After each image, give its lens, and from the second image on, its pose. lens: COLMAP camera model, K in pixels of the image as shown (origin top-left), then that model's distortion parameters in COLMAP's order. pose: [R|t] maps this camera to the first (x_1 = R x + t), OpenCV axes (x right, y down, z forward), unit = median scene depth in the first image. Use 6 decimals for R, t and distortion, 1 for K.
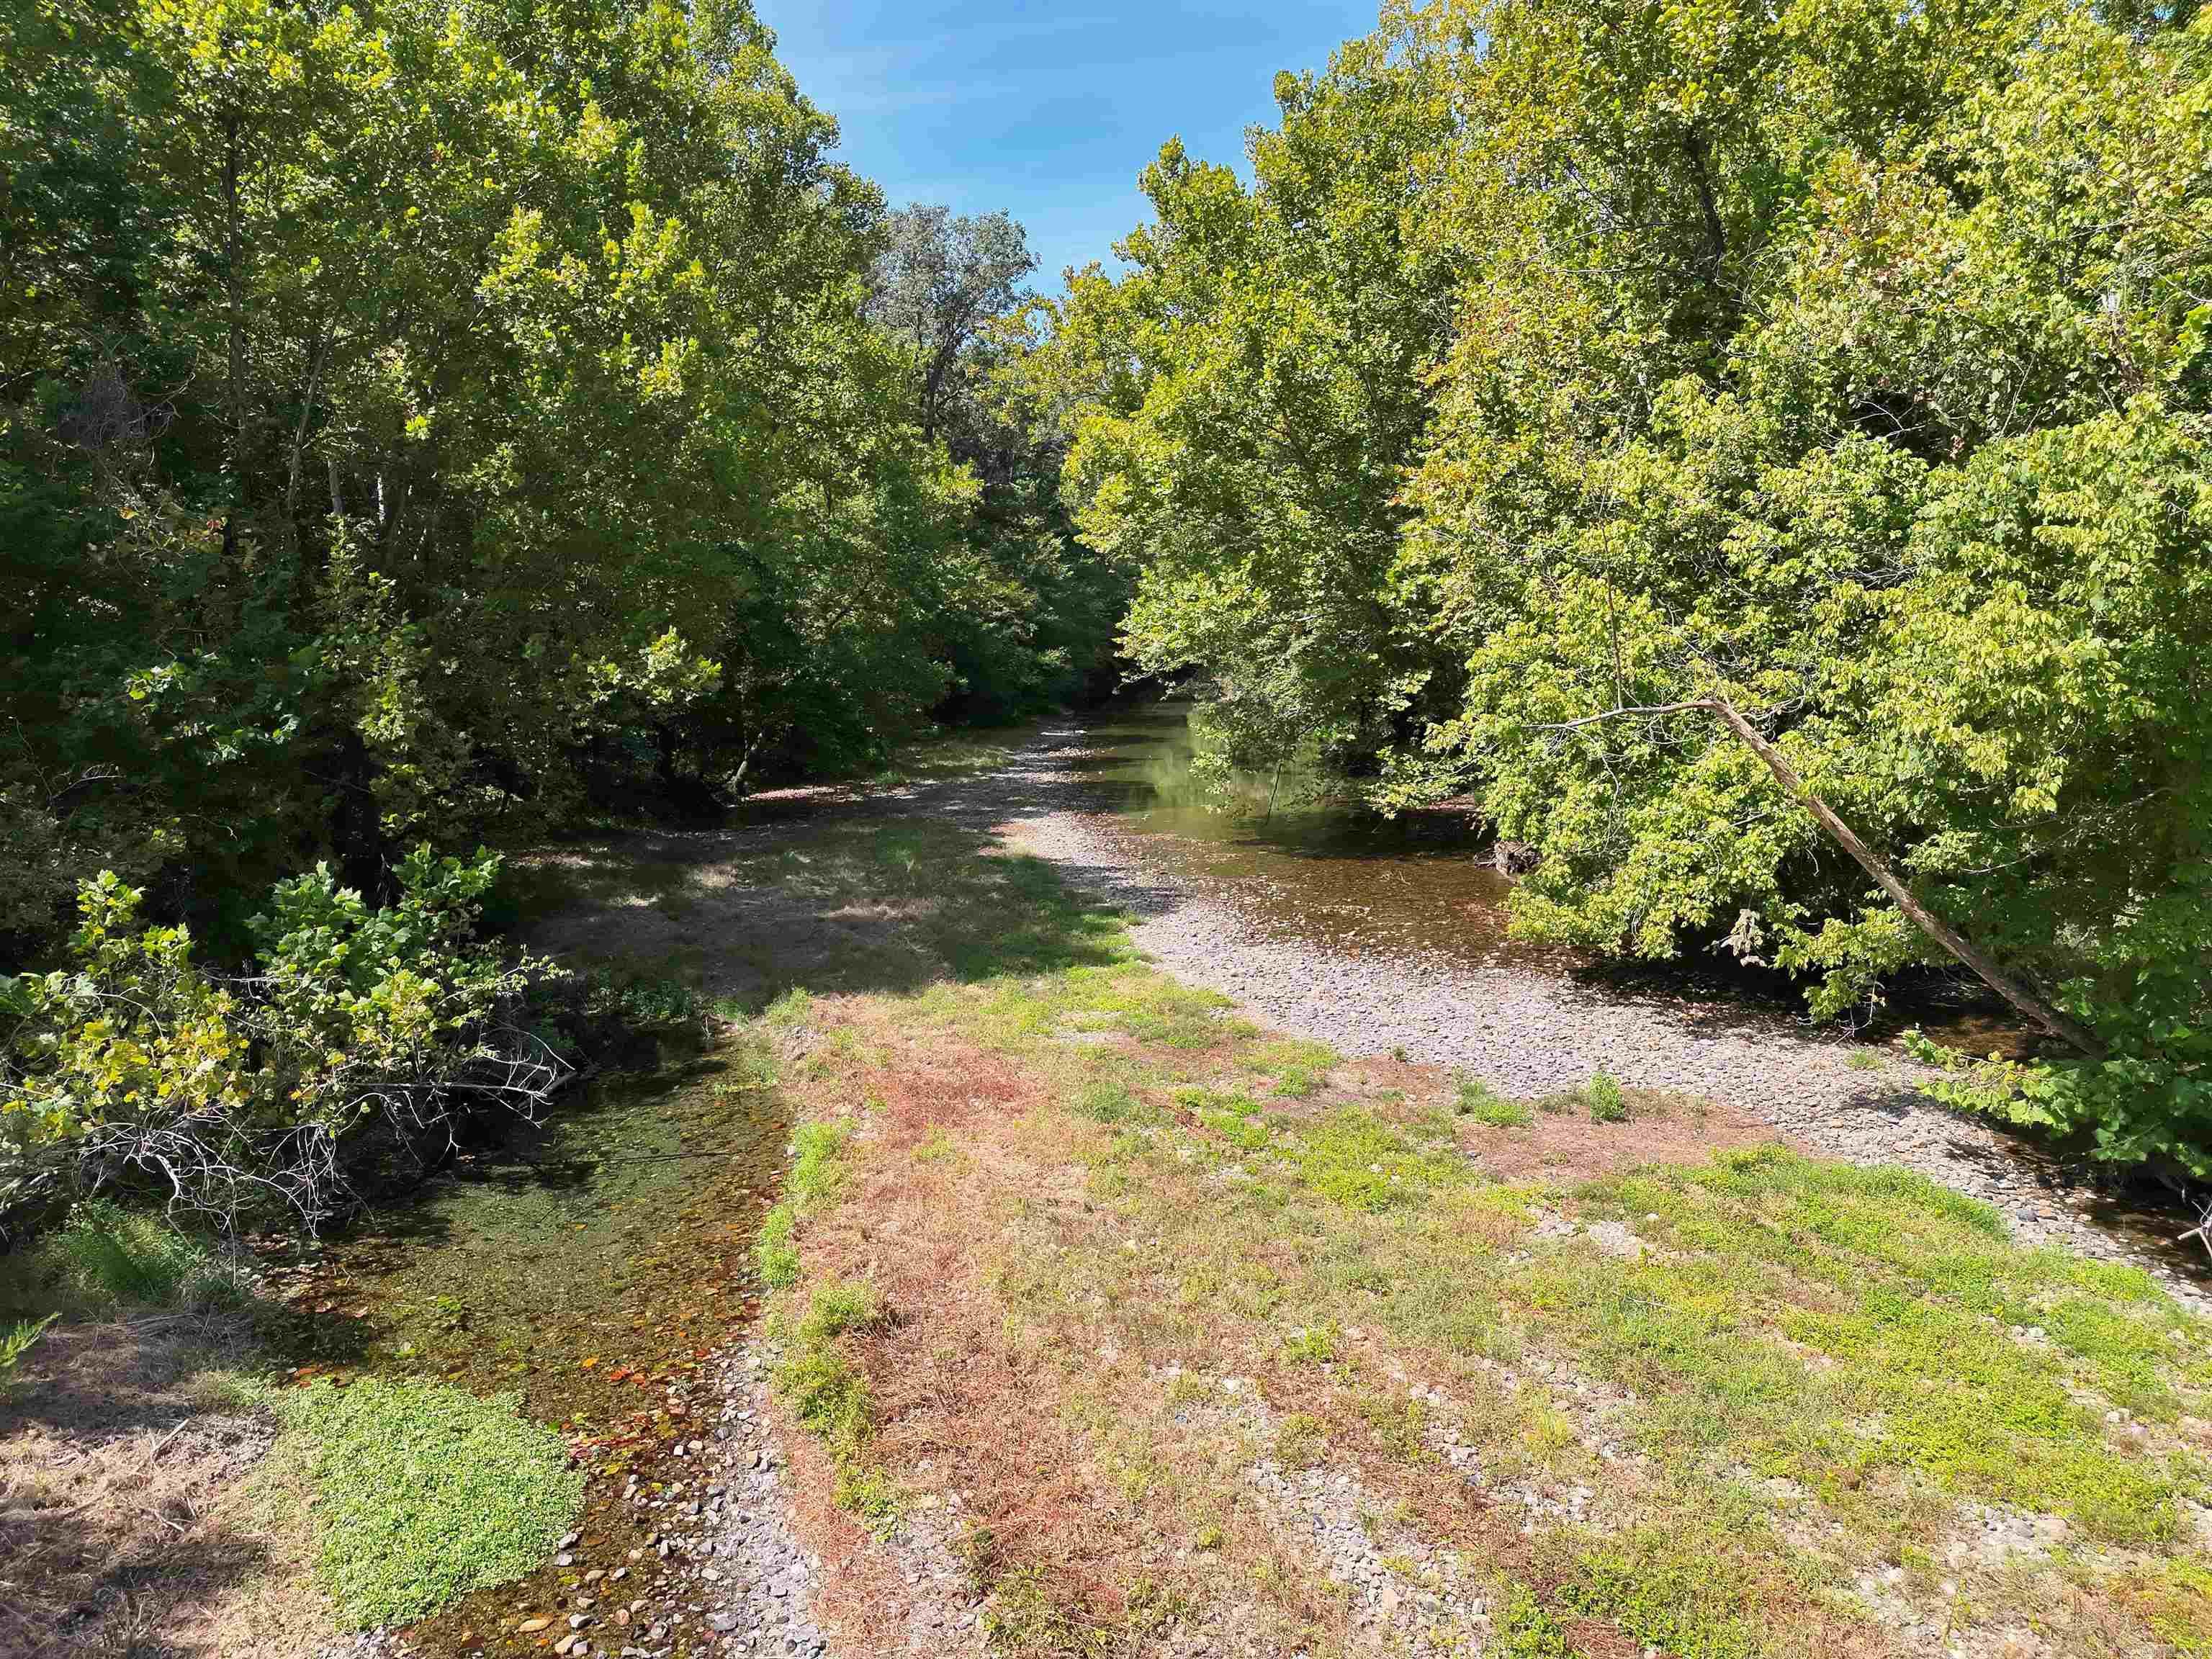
lens RADIAL K [[1527.0, 0, 1108.0], [0, 1527.0, 832.0], [0, 0, 1]] dist [0.049736, -0.001442]
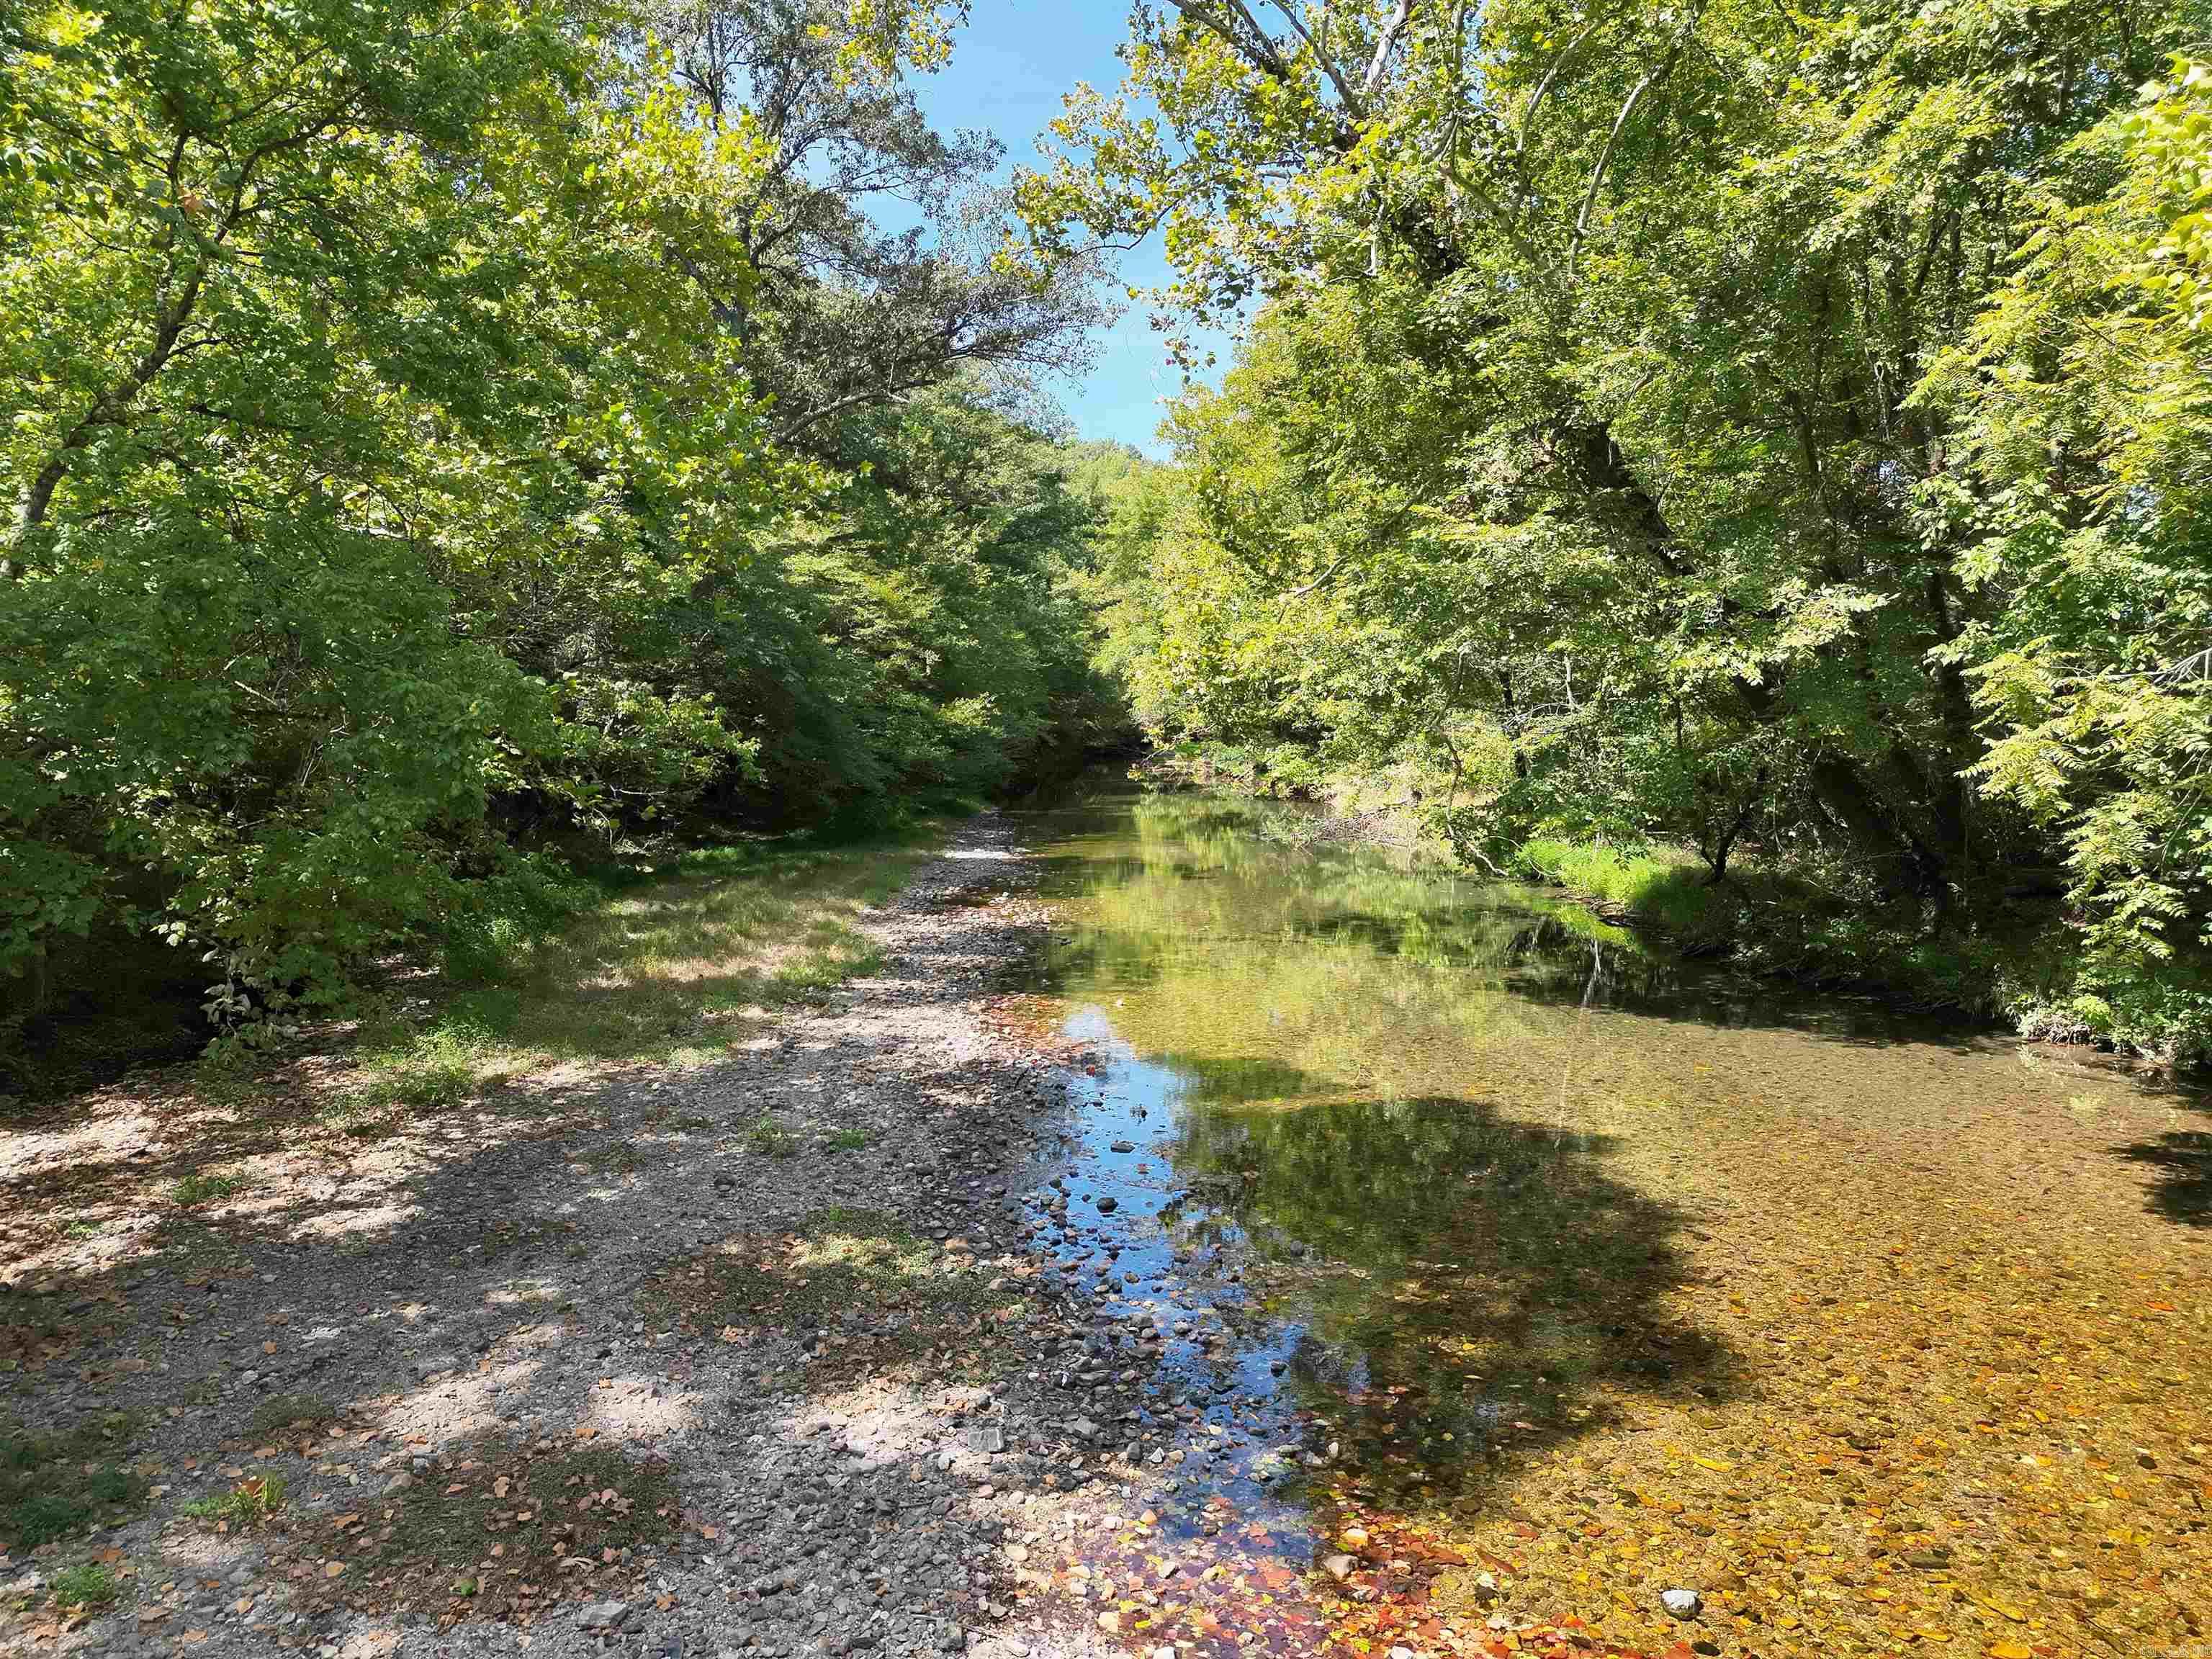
lens RADIAL K [[1527.0, 0, 1108.4], [0, 1527.0, 828.8], [0, 0, 1]] dist [0.049736, -0.001442]
pose [[0.998061, -0.003512, 0.062142, -0.029553], [0.007145, 0.998271, -0.058345, -0.060282], [-0.061829, 0.058676, 0.996361, 0.675896]]
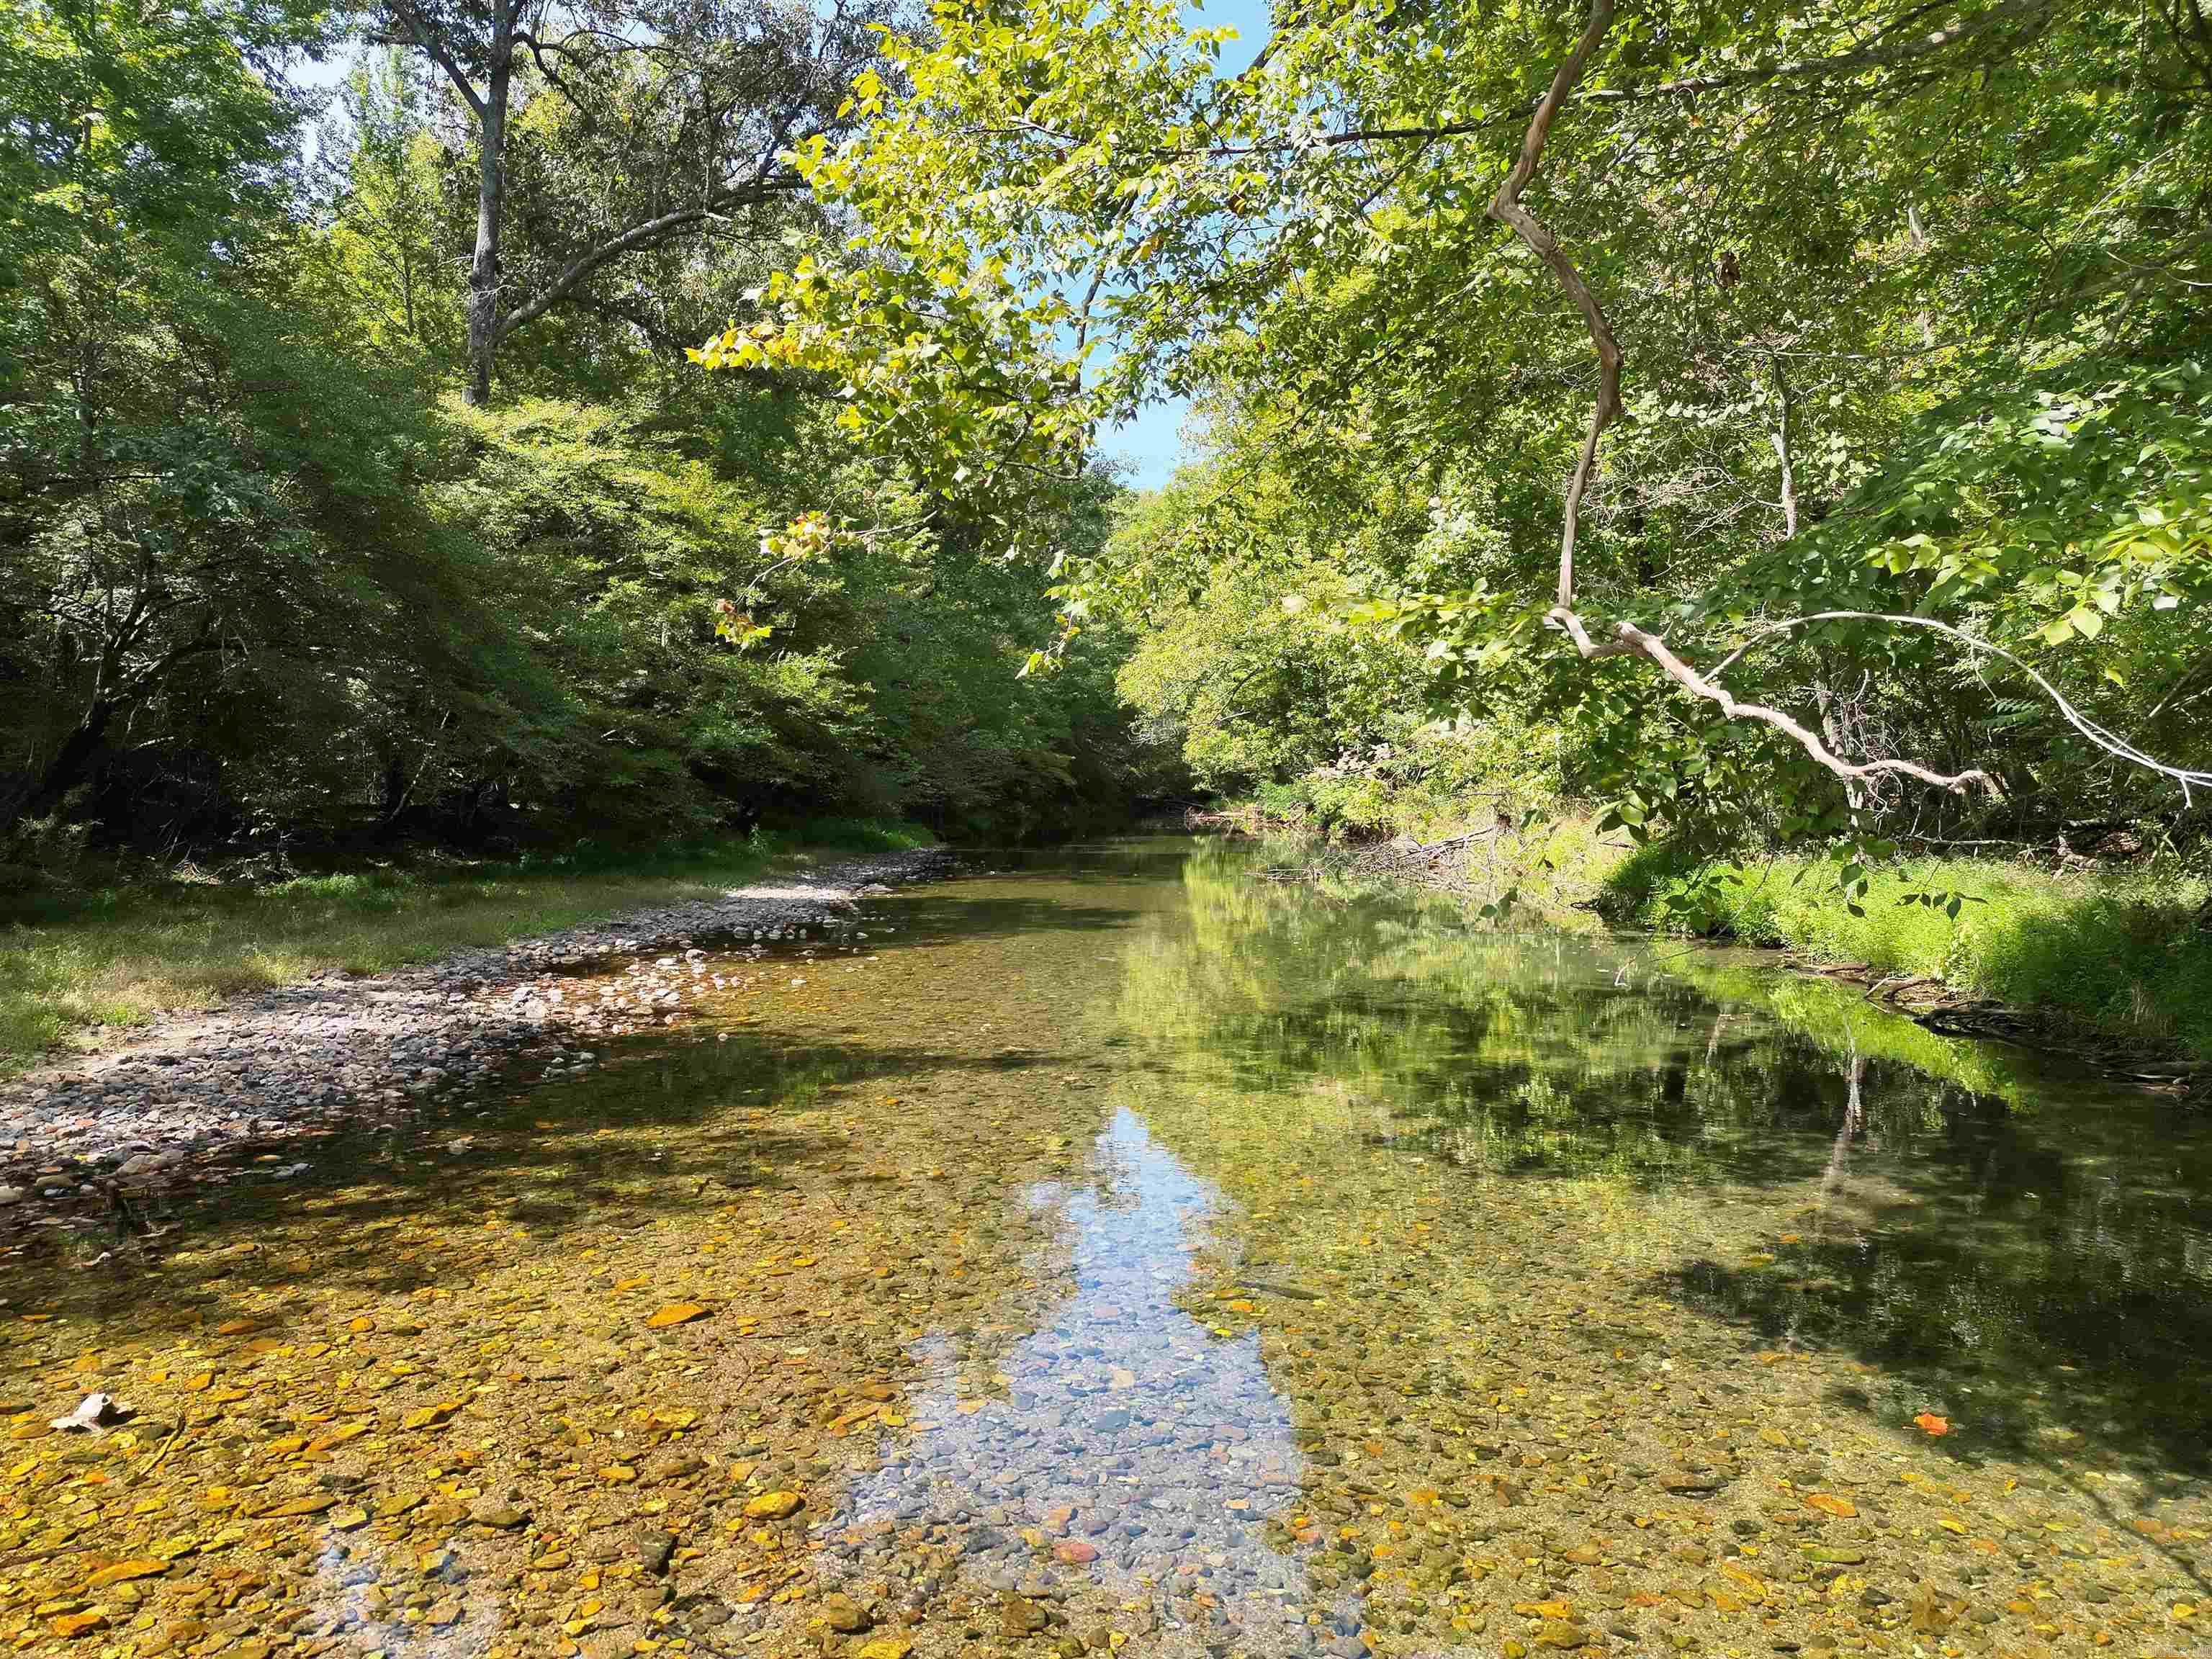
lens RADIAL K [[1527.0, 0, 1105.6], [0, 1527.0, 829.5], [0, 0, 1]] dist [0.049736, -0.001442]
pose [[0.999993, 0.003506, -0.001171, 0.049996], [-0.003610, 0.994439, -0.105254, -0.061925], [0.000796, 0.105257, 0.994445, 0.955540]]
